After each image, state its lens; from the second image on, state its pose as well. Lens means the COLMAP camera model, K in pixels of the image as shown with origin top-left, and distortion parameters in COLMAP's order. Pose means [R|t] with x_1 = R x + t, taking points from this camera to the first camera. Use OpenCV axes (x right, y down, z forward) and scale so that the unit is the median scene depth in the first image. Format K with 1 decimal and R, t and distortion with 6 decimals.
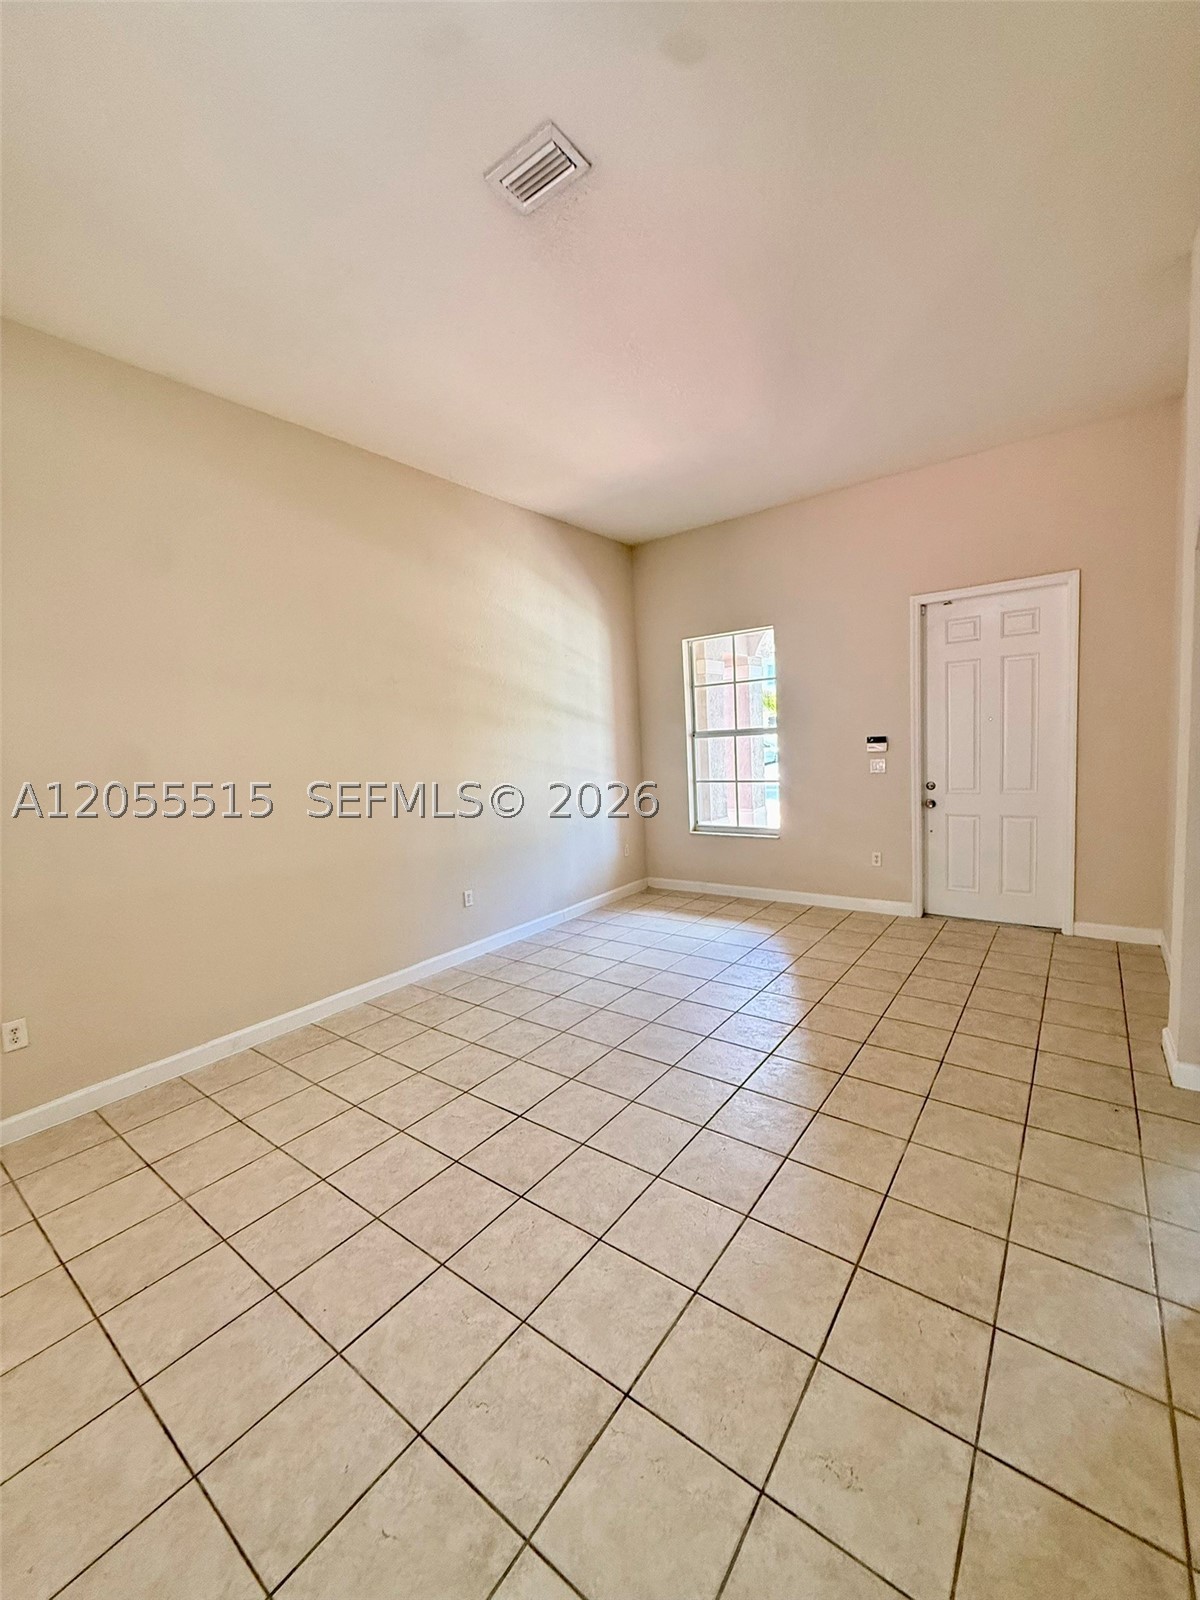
lens RADIAL K [[639.2, 0, 595.8], [0, 639.2, 800.8], [0, 0, 1]] dist [0.001411, -0.000021]
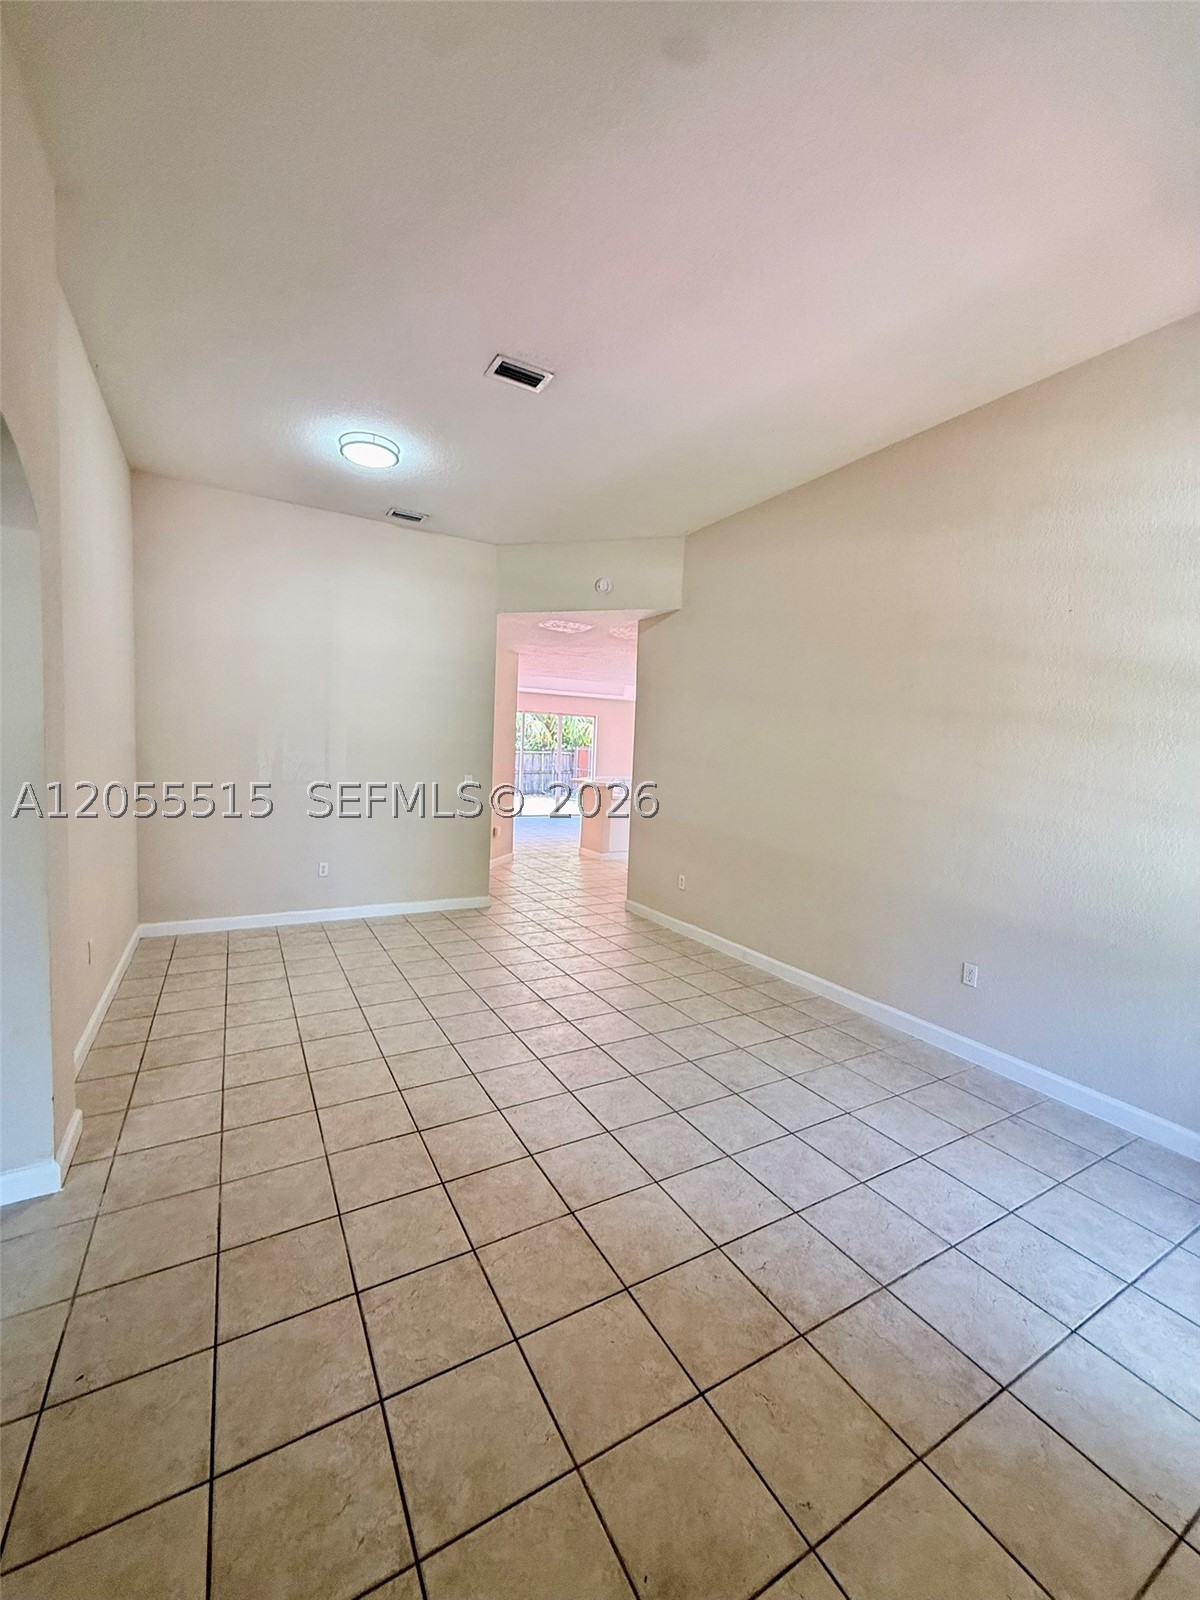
lens RADIAL K [[639.2, 0, 595.8], [0, 639.2, 800.8], [0, 0, 1]] dist [0.001411, -0.000021]
pose [[-0.391776, 0.108871, -0.913597, 0.952856], [-0.107844, 0.980695, 0.163114, -0.176288], [0.913718, 0.162430, -0.372472, 1.350040]]
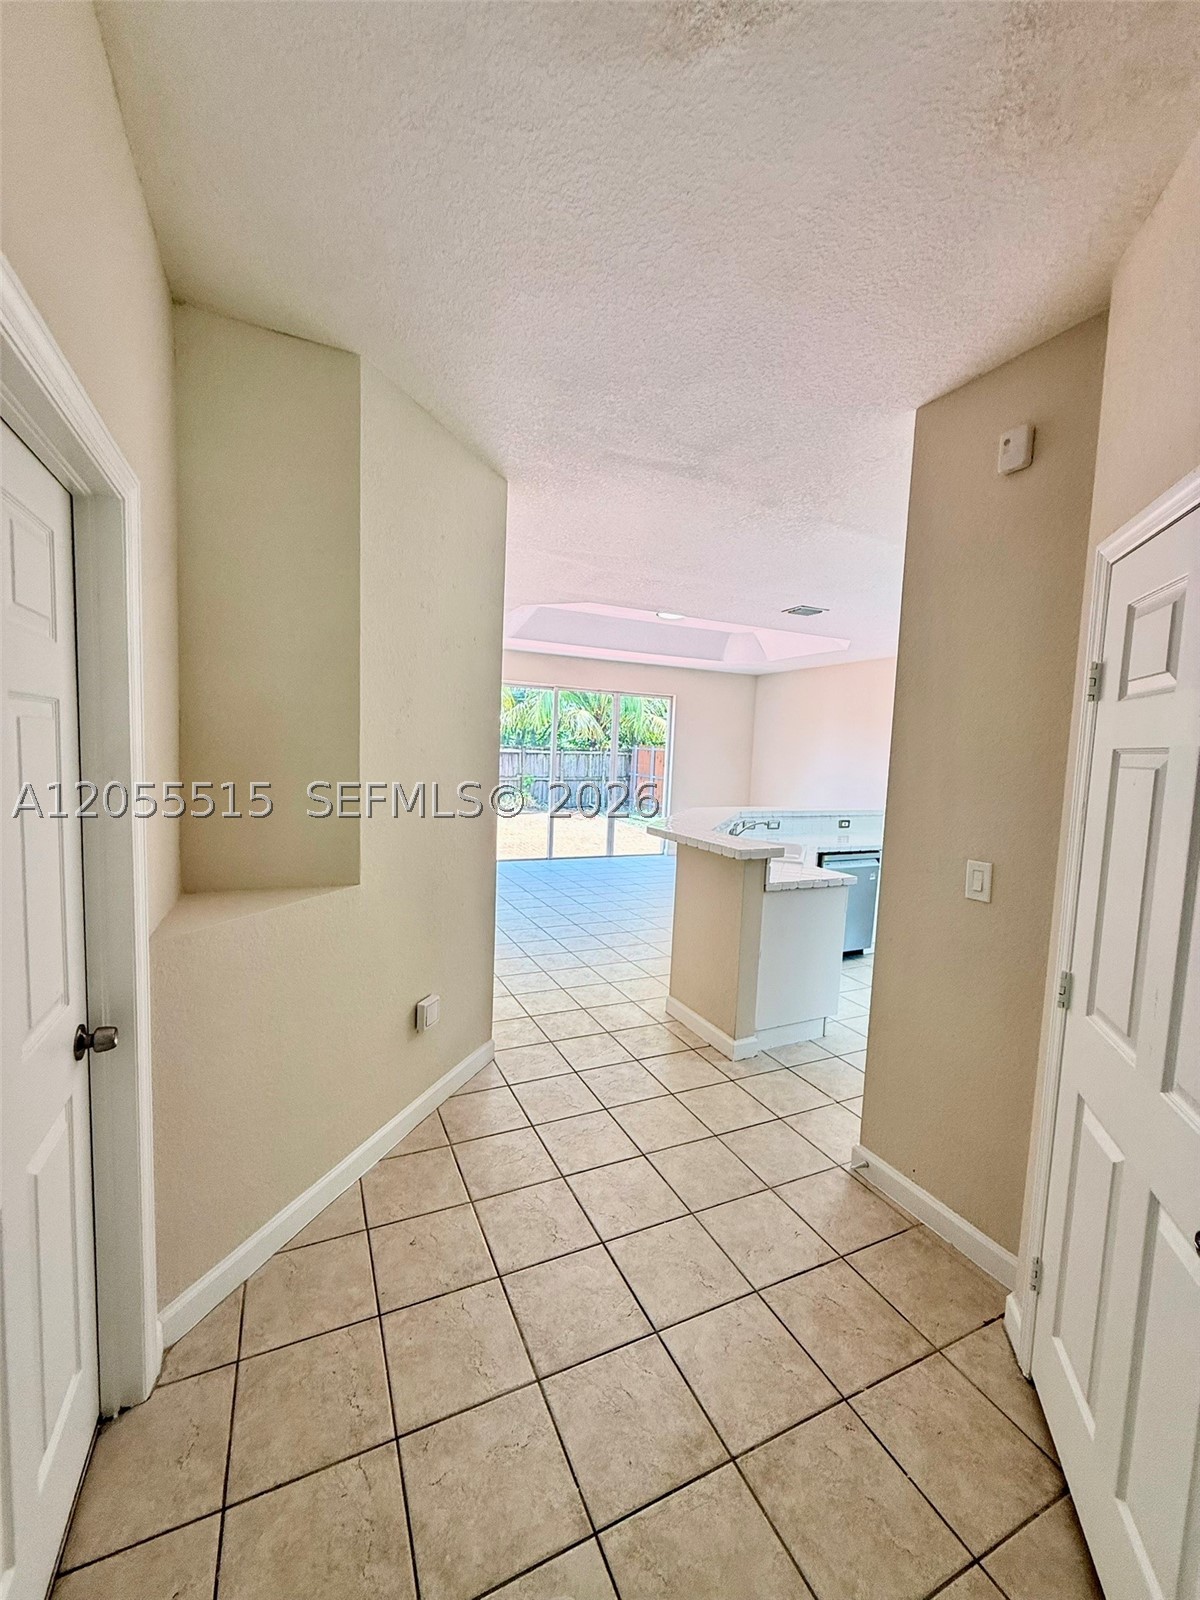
lens RADIAL K [[639.2, 0, 595.8], [0, 639.2, 800.8], [0, 0, 1]] dist [0.001411, -0.000021]
pose [[-0.460018, 0.069197, -0.885209, 0.931234], [-0.132973, 0.980346, 0.145736, -0.171739], [0.877896, 0.184750, -0.441776, 1.339138]]
